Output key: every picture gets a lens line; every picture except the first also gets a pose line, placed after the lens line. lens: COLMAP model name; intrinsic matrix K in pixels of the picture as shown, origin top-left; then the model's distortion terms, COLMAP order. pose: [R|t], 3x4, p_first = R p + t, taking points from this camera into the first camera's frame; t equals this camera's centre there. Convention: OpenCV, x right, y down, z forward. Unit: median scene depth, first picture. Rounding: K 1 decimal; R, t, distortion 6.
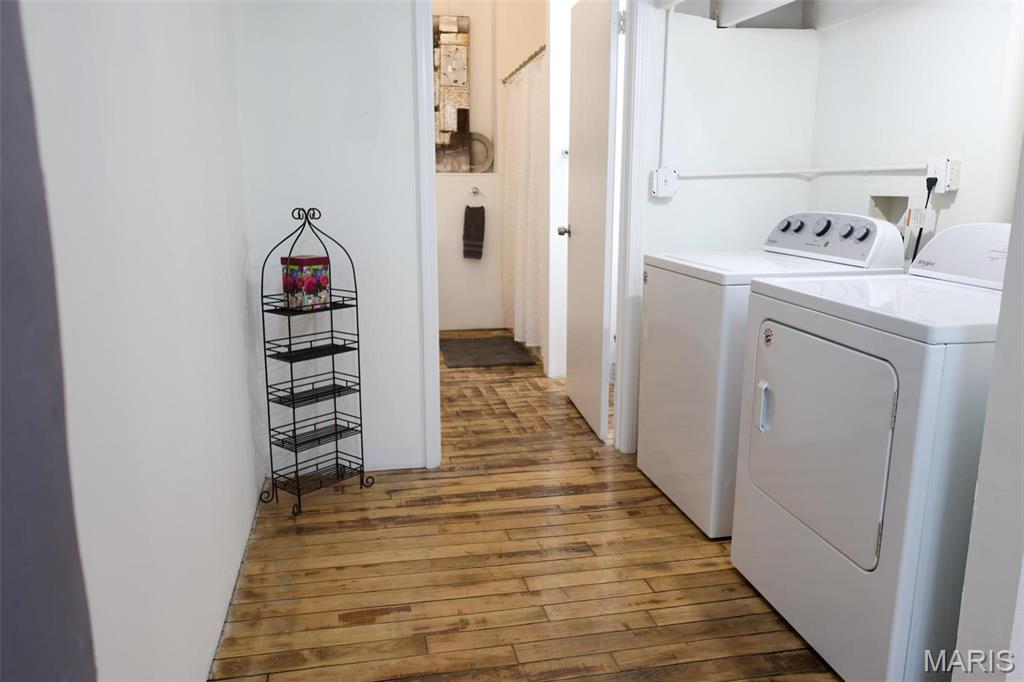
lens RADIAL K [[784.9, 0, 512.0], [0, 784.9, 341.0], [0, 0, 1]] dist [0.004584, -0.003003]
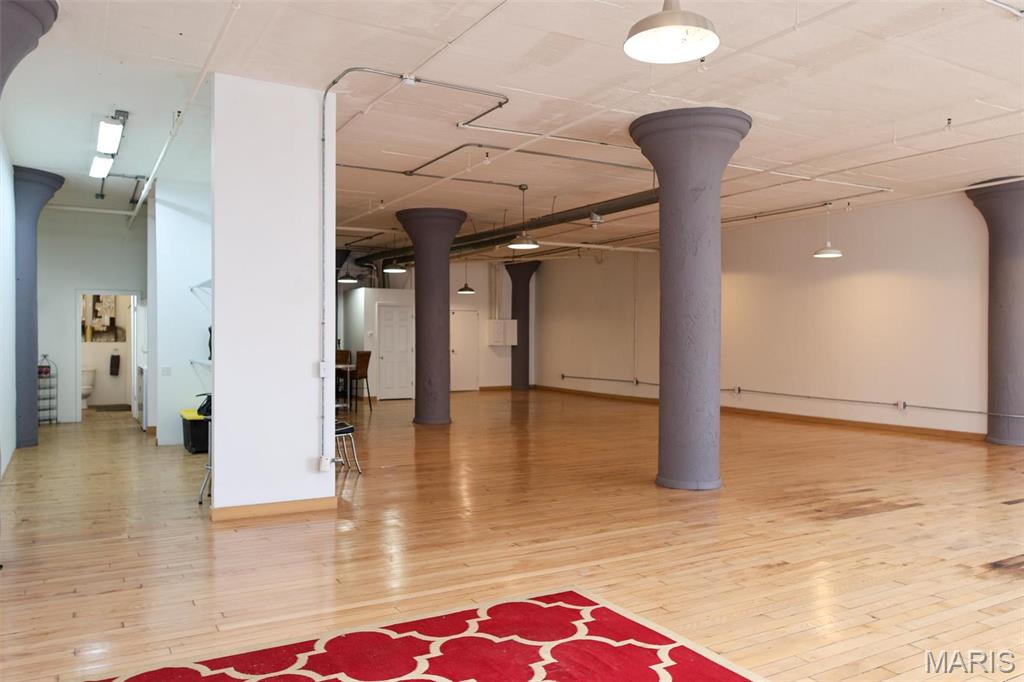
lens RADIAL K [[784.9, 0, 512.0], [0, 784.9, 341.0], [0, 0, 1]] dist [0.004584, -0.003003]
pose [[0.953019, 0.001123, 0.302908, 0.402966], [0.057009, 0.981459, -0.183000, 0.319443], [-0.297498, 0.191671, 0.935285, -1.754878]]
